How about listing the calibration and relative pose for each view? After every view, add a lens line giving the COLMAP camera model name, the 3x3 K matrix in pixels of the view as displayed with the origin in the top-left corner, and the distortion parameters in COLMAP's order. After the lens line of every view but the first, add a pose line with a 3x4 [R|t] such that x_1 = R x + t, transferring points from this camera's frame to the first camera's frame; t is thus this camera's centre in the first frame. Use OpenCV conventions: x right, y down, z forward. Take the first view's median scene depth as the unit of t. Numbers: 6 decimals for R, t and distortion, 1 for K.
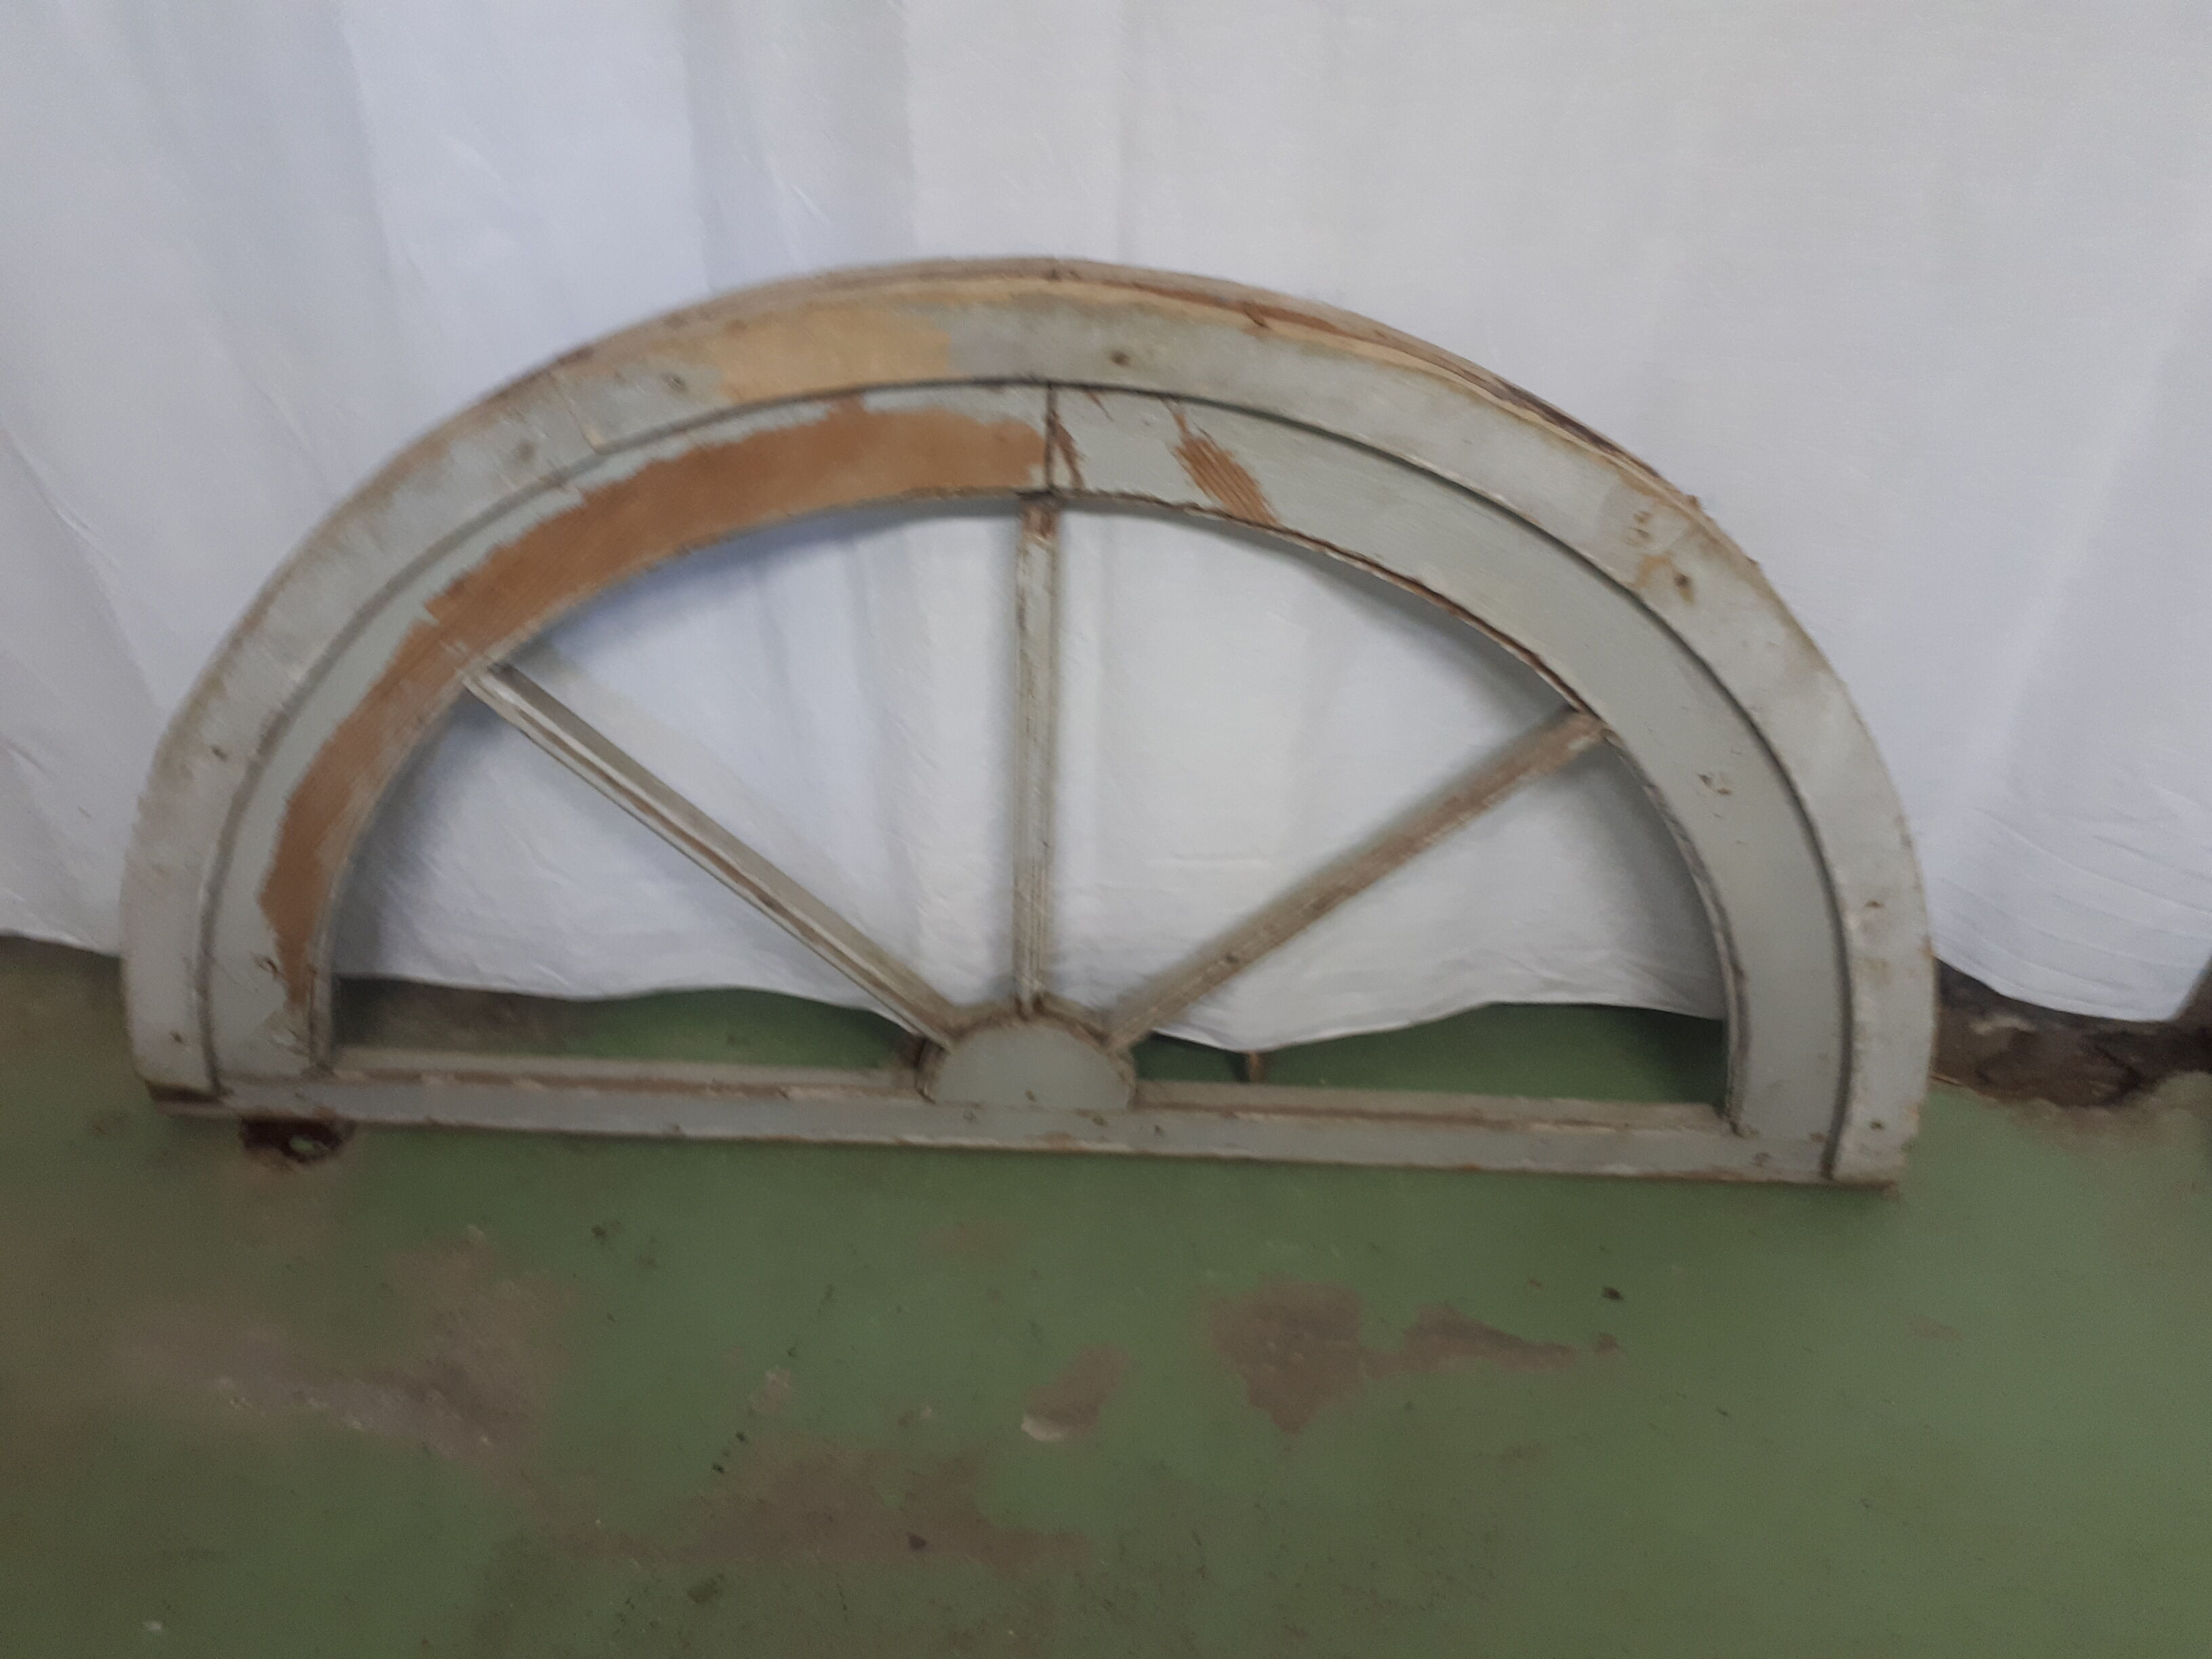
lens RADIAL K [[1766.3, 0, 1106.0], [0, 1766.3, 829.5], [0, 0, 1]] dist [-0.034834, -0.002646]
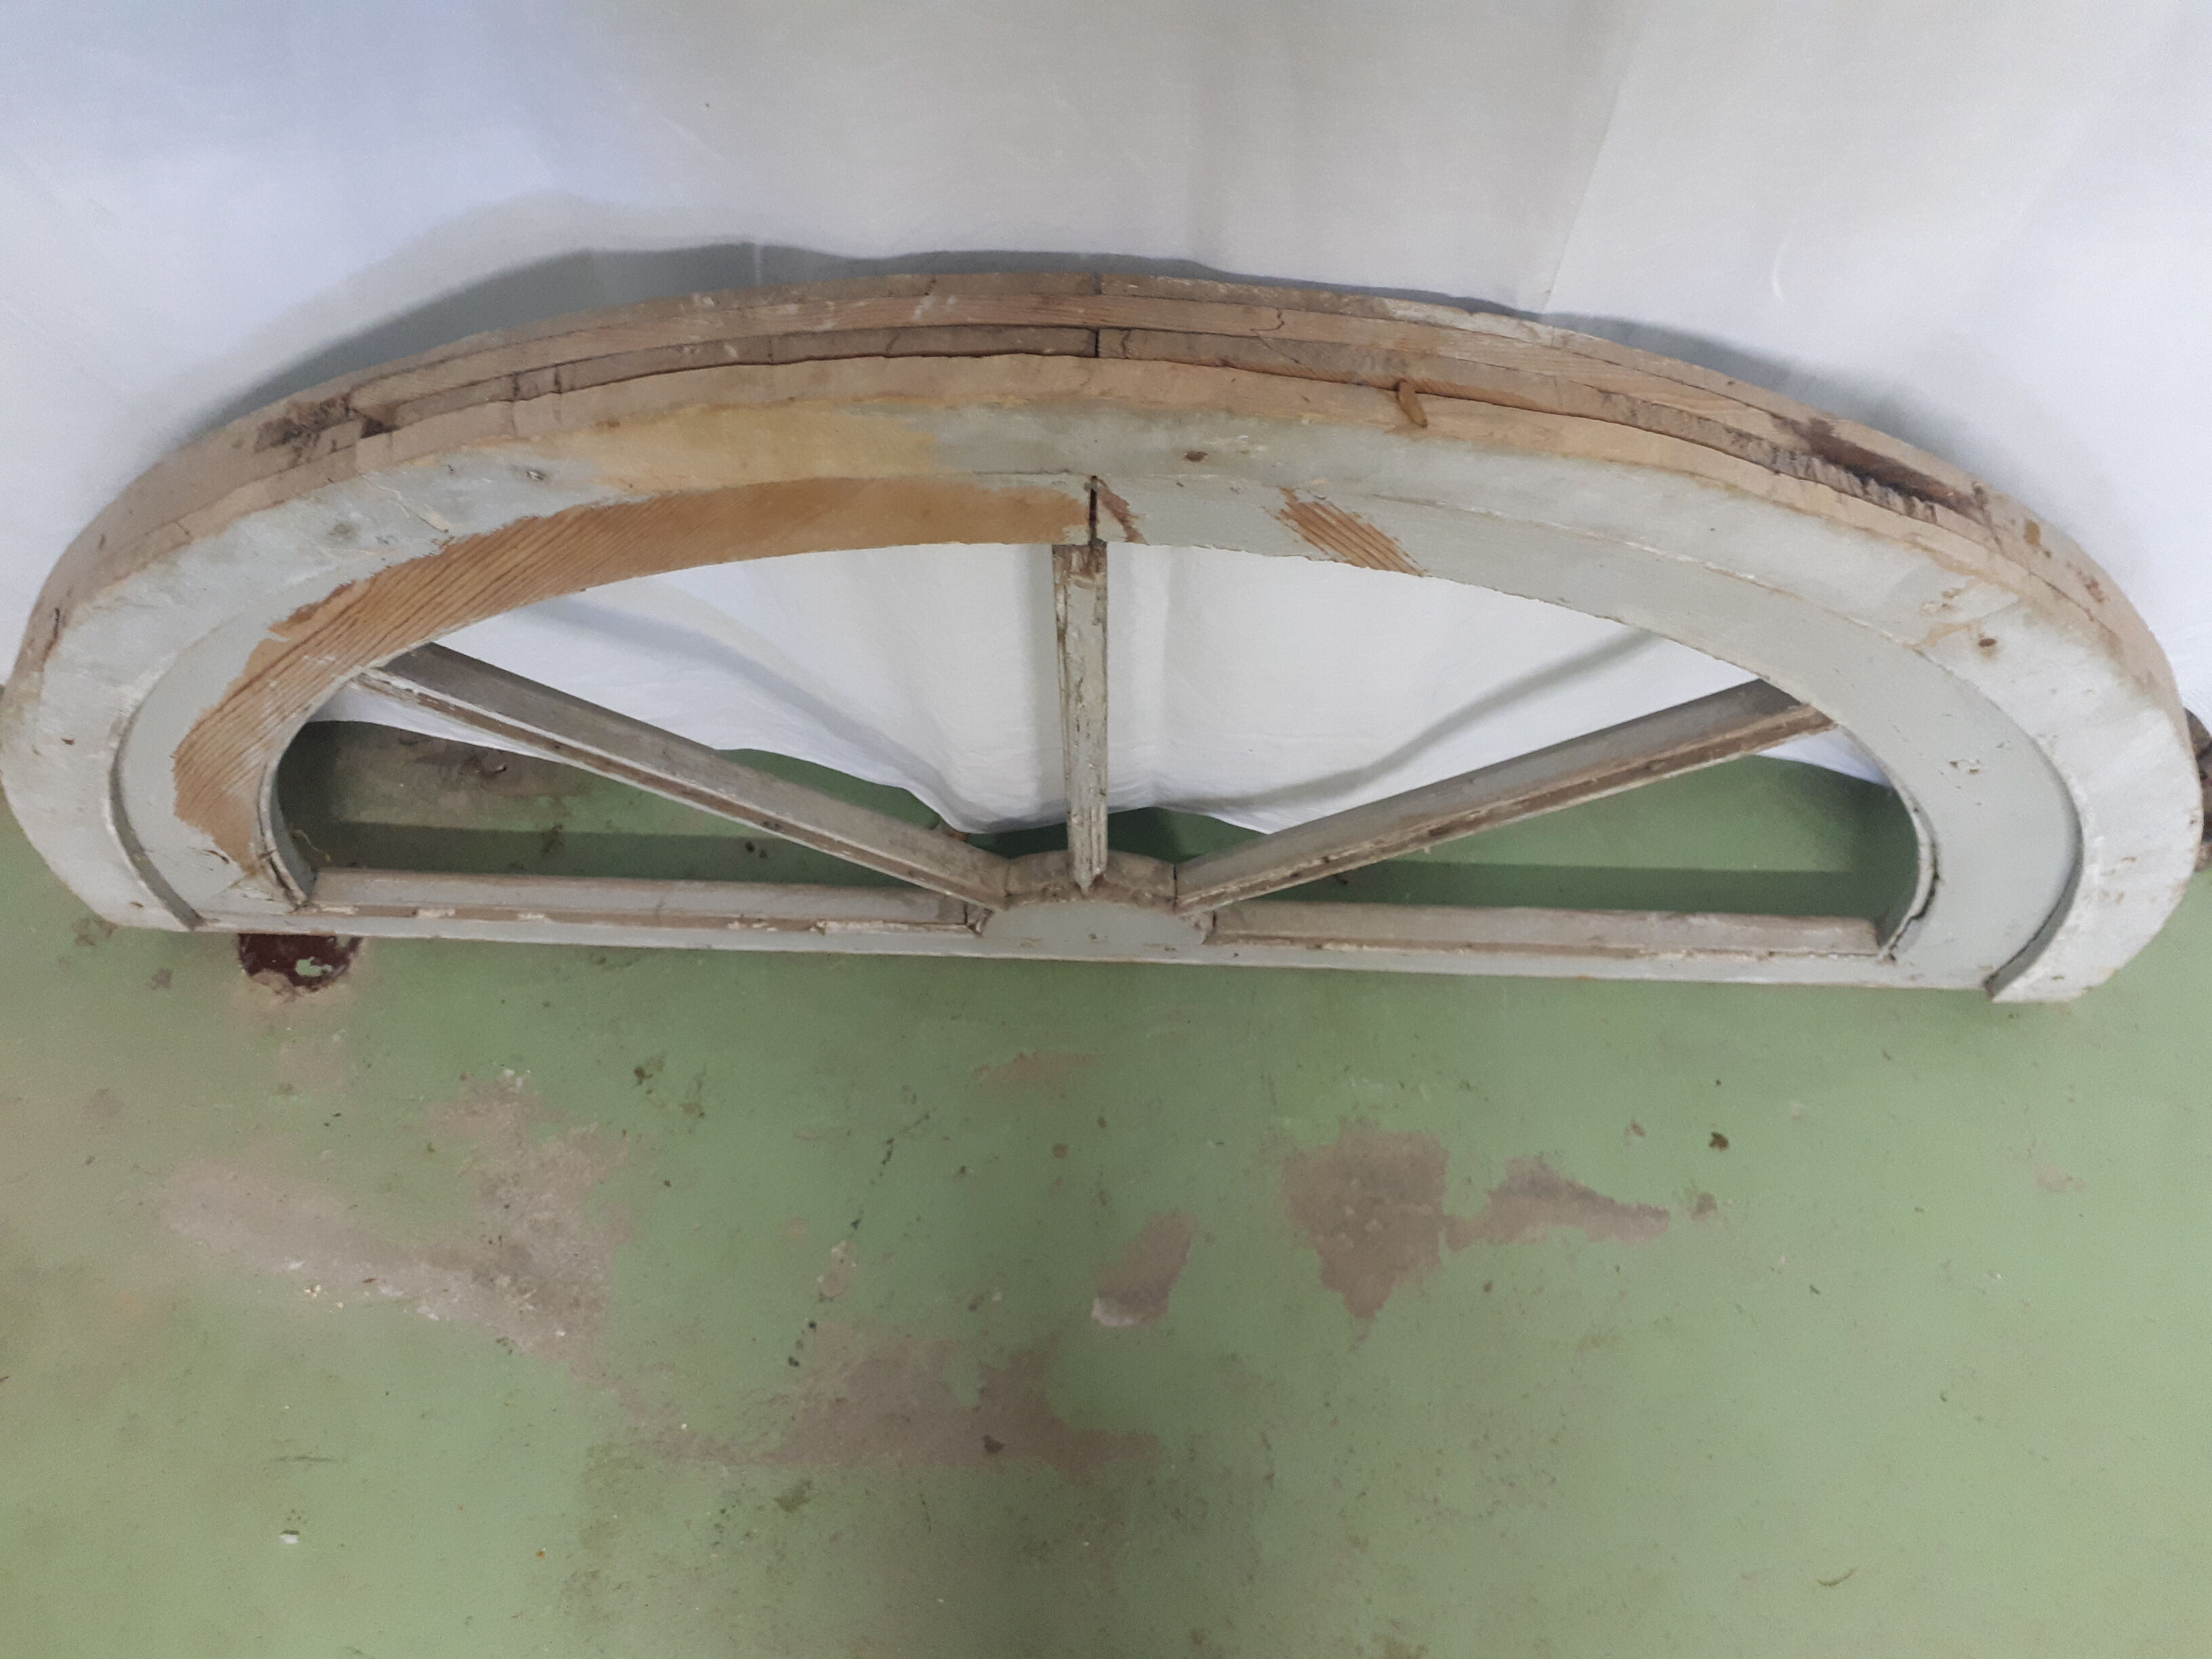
lens RADIAL K [[1786.5, 0, 1095.3], [0, 1786.5, 843.9], [0, 0, 1]] dist [0.015695, -0.075815]
pose [[0.998779, 0.002902, -0.049319, 0.003143], [0.025210, 0.828585, 0.559296, -0.441352], [0.042488, -0.559856, 0.827500, 0.310113]]
